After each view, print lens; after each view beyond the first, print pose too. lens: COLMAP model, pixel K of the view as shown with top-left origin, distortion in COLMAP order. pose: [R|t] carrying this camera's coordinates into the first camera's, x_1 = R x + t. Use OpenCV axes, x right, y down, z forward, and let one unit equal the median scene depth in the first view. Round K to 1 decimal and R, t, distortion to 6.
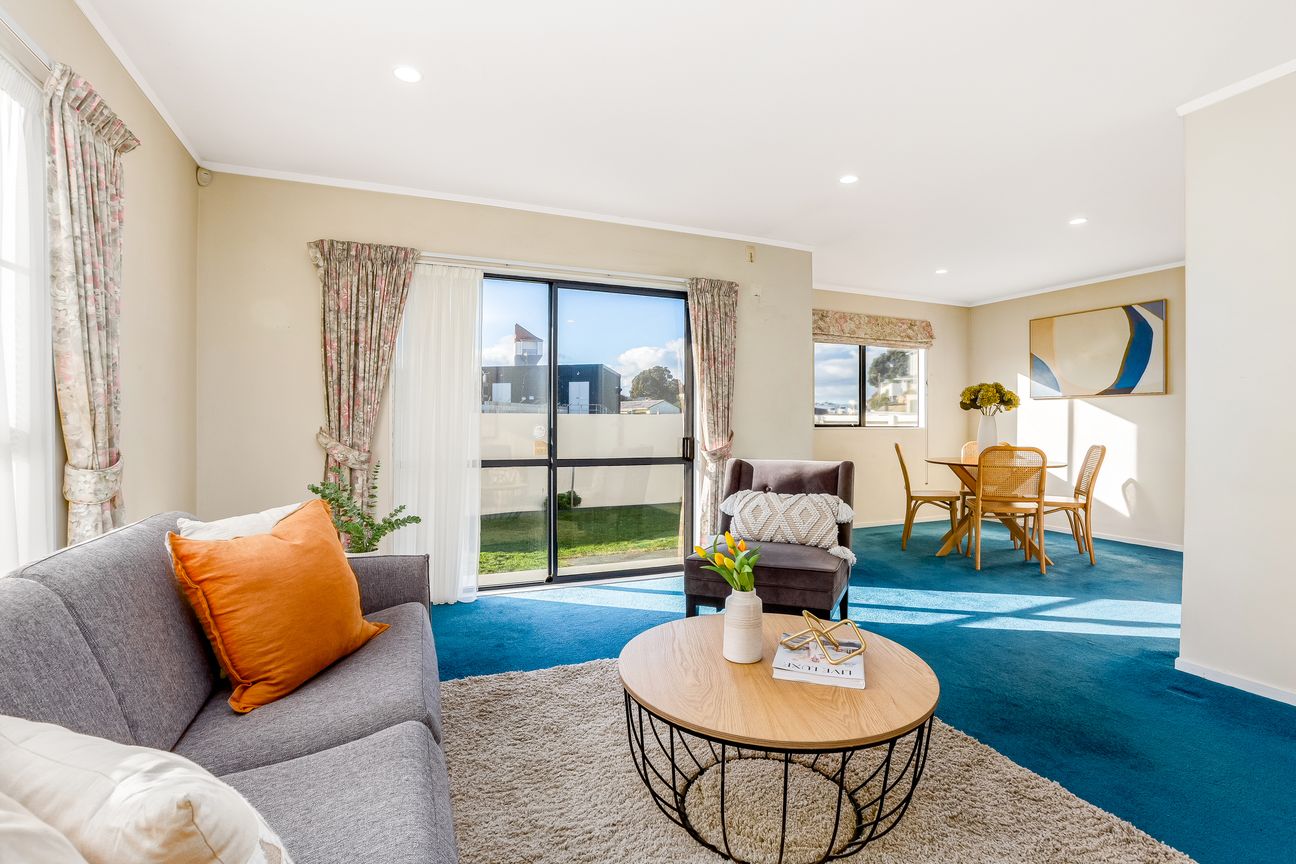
lens RADIAL K [[621.1, 0, 653.4], [0, 621.1, 414.1], [0, 0, 1]] dist [-0.033369, 0.000593]
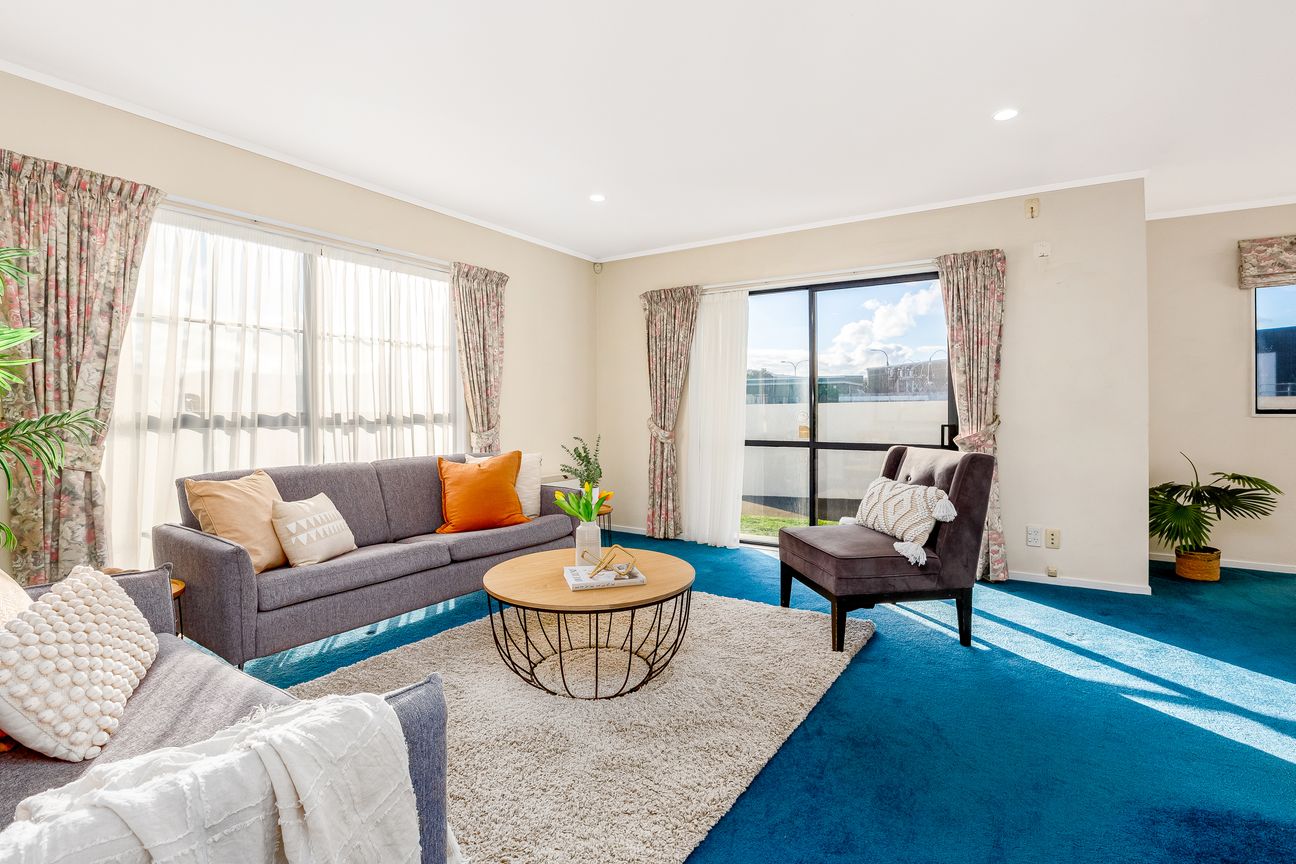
lens RADIAL K [[621.1, 0, 653.4], [0, 621.1, 414.1], [0, 0, 1]] dist [-0.033369, 0.000593]
pose [[0.564291, -0.000181, -0.825576, 0.621830], [0.016711, 0.999798, 0.011203, 0.003066], [0.825407, -0.020118, 0.564180, 0.113949]]
